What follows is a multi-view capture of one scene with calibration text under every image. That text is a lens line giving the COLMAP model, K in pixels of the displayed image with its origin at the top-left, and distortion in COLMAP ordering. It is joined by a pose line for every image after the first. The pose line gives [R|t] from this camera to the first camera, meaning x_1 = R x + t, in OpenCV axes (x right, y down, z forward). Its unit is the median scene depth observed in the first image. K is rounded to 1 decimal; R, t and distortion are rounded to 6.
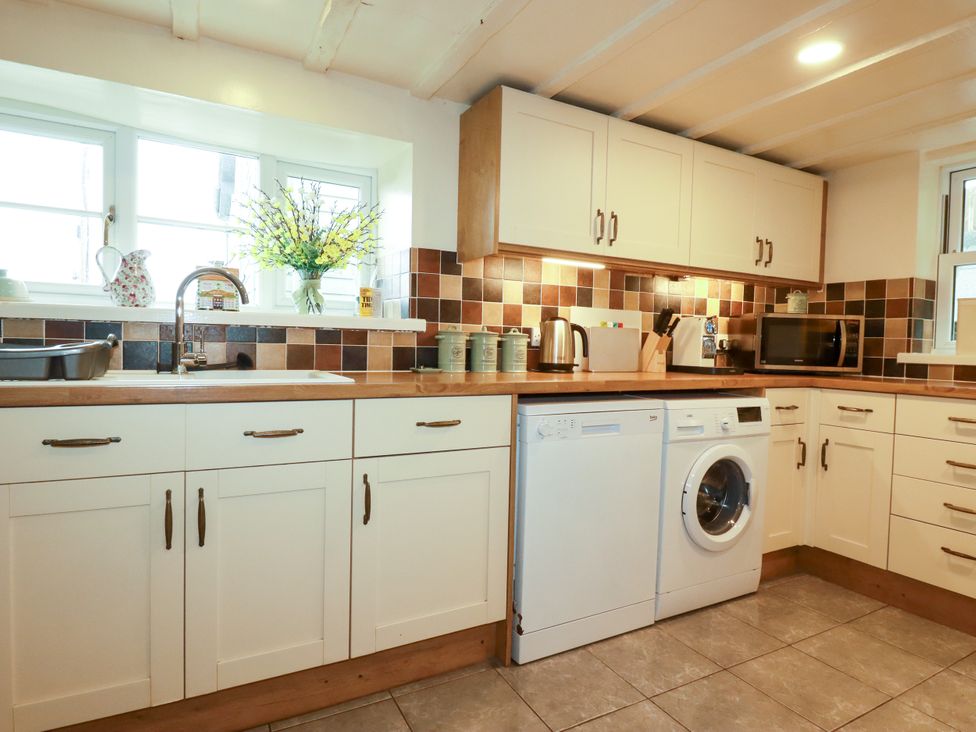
lens RADIAL K [[553.2, 0, 487.8], [0, 553.2, 365.0], [0, 0, 1]] dist [-0.019496, -0.000147]
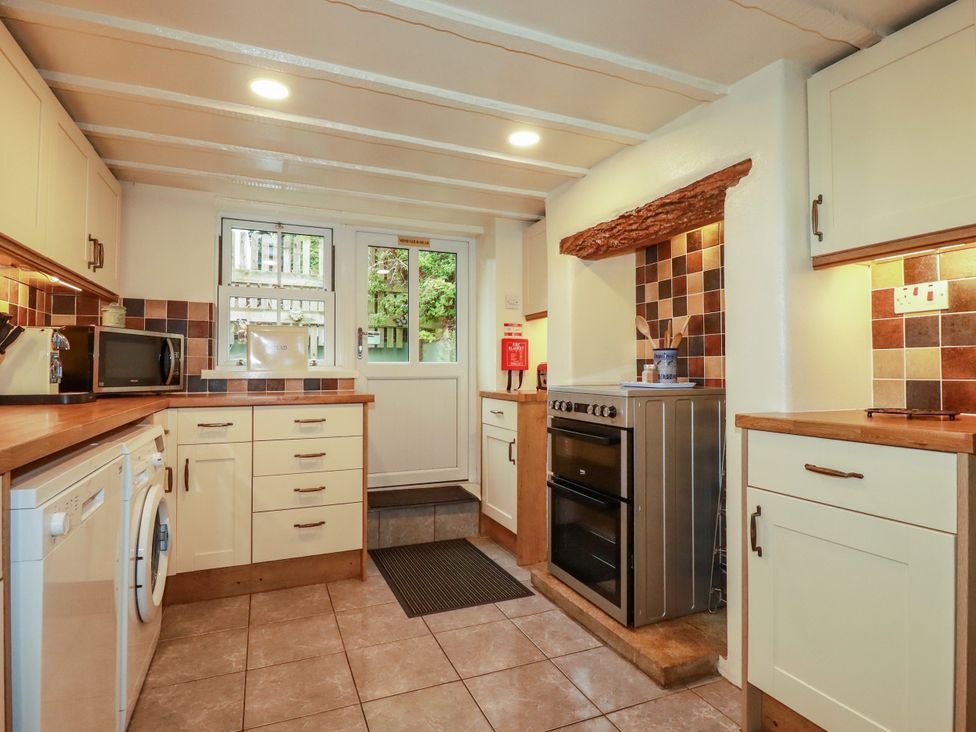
lens RADIAL K [[527.1, 0, 485.4], [0, 527.1, 362.4], [0, 0, 1]] dist [-0.008652, -0.002643]
pose [[0.096822, -0.007729, 0.995272, -0.254004], [0.039472, 0.999213, 0.003920, -0.019470], [-0.994519, 0.038906, 0.097051, 0.347766]]
